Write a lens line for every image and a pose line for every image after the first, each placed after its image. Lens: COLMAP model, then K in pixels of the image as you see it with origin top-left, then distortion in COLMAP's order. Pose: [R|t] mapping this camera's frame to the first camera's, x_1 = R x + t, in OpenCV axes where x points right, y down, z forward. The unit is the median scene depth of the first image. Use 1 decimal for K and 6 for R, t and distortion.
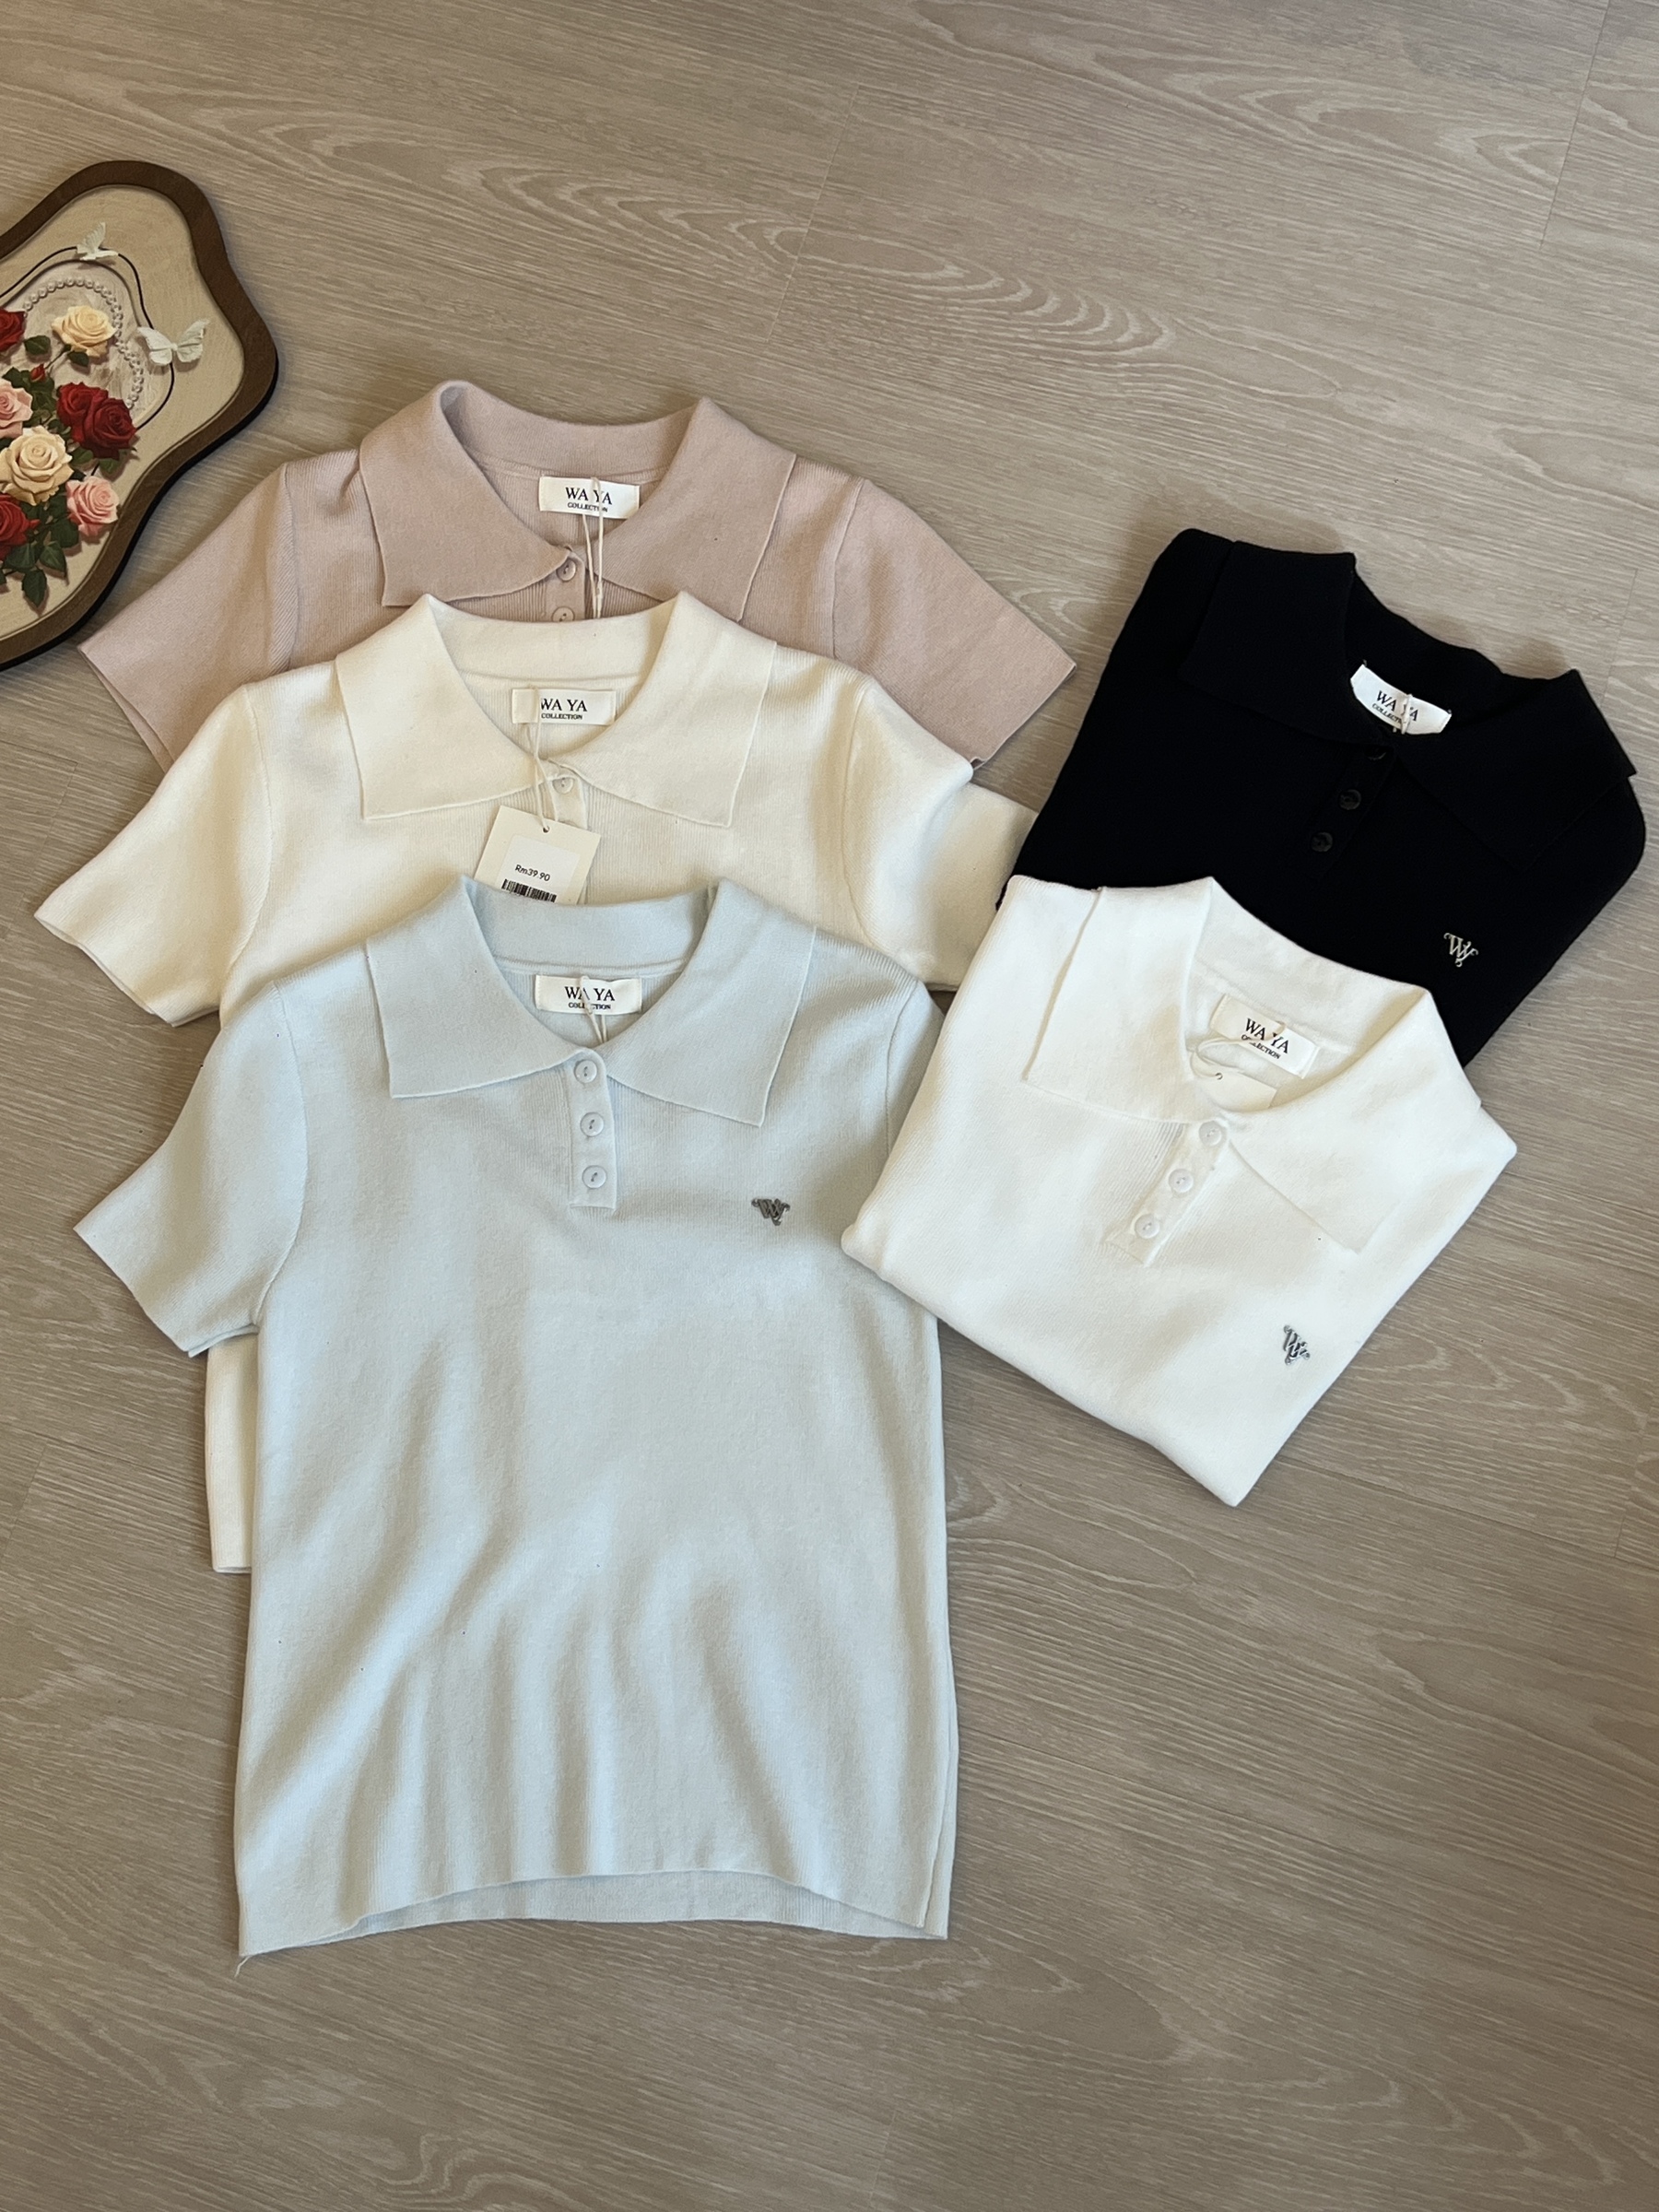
lens RADIAL K [[2715.0, 0, 829.5], [0, 2715.0, 1106.0], [0, 0, 1]] dist [0.196553, -0.598093]
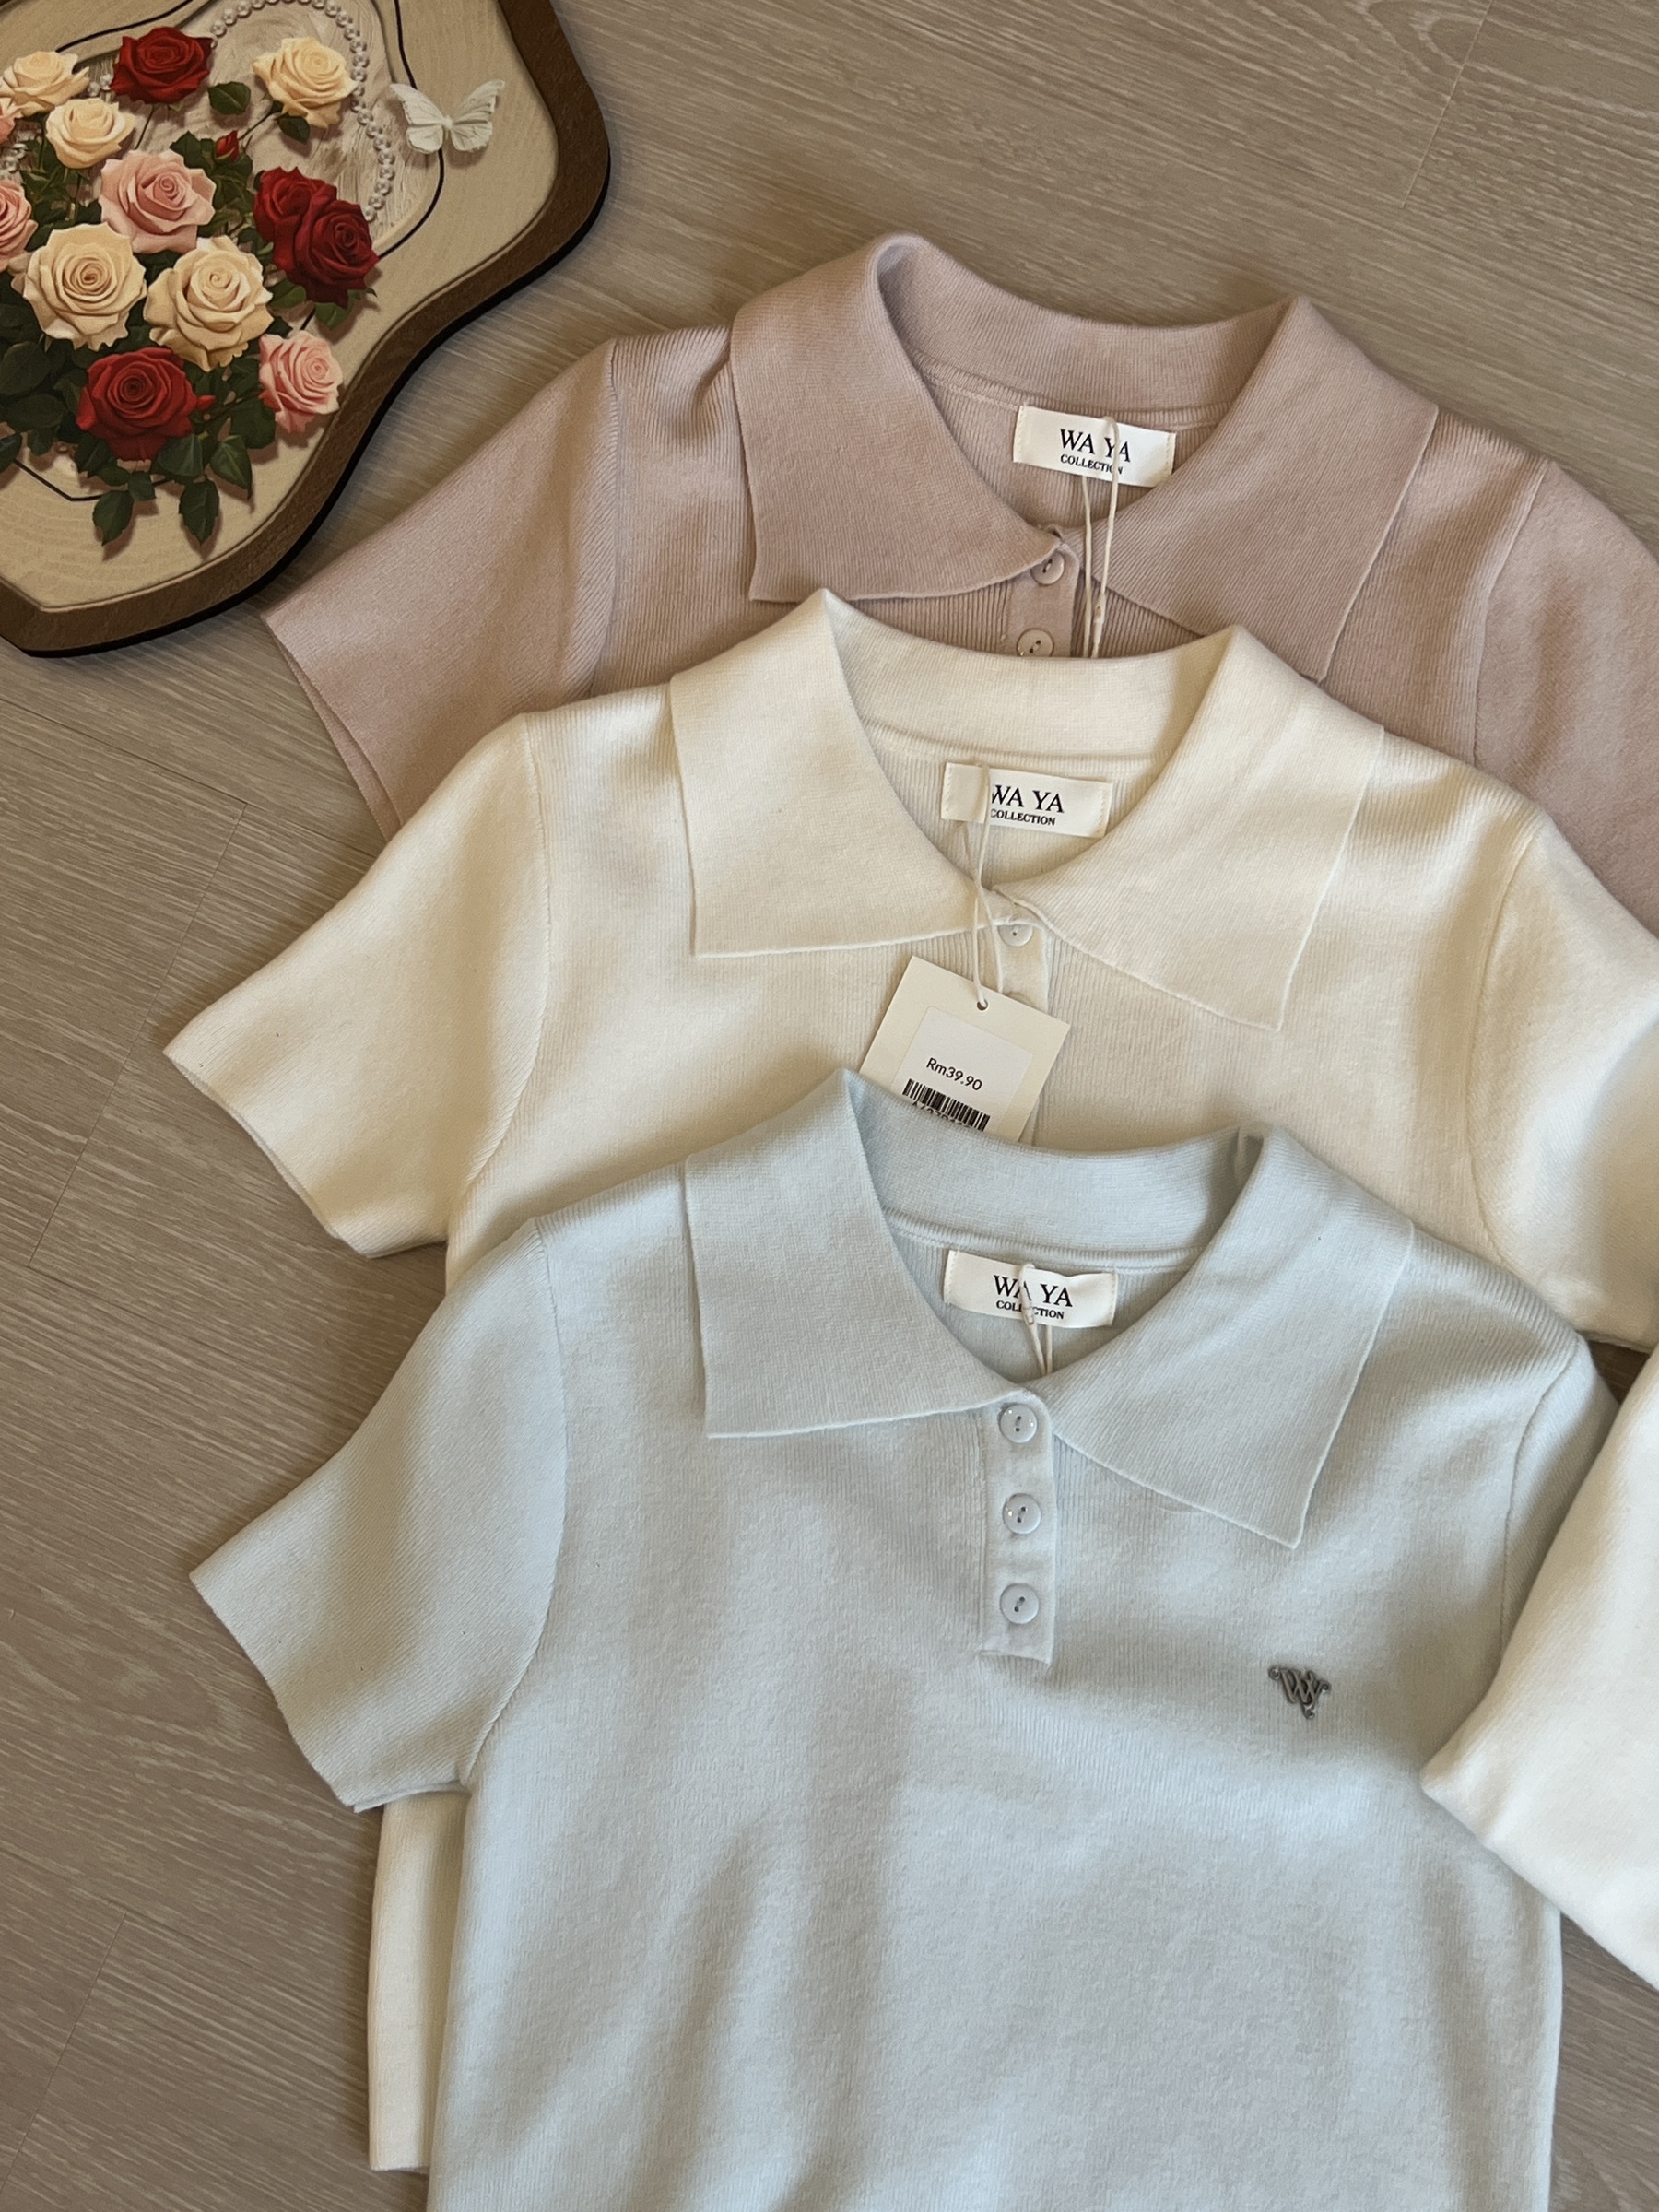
lens RADIAL K [[2693.6, 0, 829.5], [0, 2693.6, 1106.0], [0, 0, 1]] dist [0.150840, -0.375948]
pose [[0.994368, 0.105164, -0.013143, -0.127439], [-0.102474, 0.985674, 0.133963, -0.156499], [0.027043, -0.131862, 0.990899, 0.384051]]
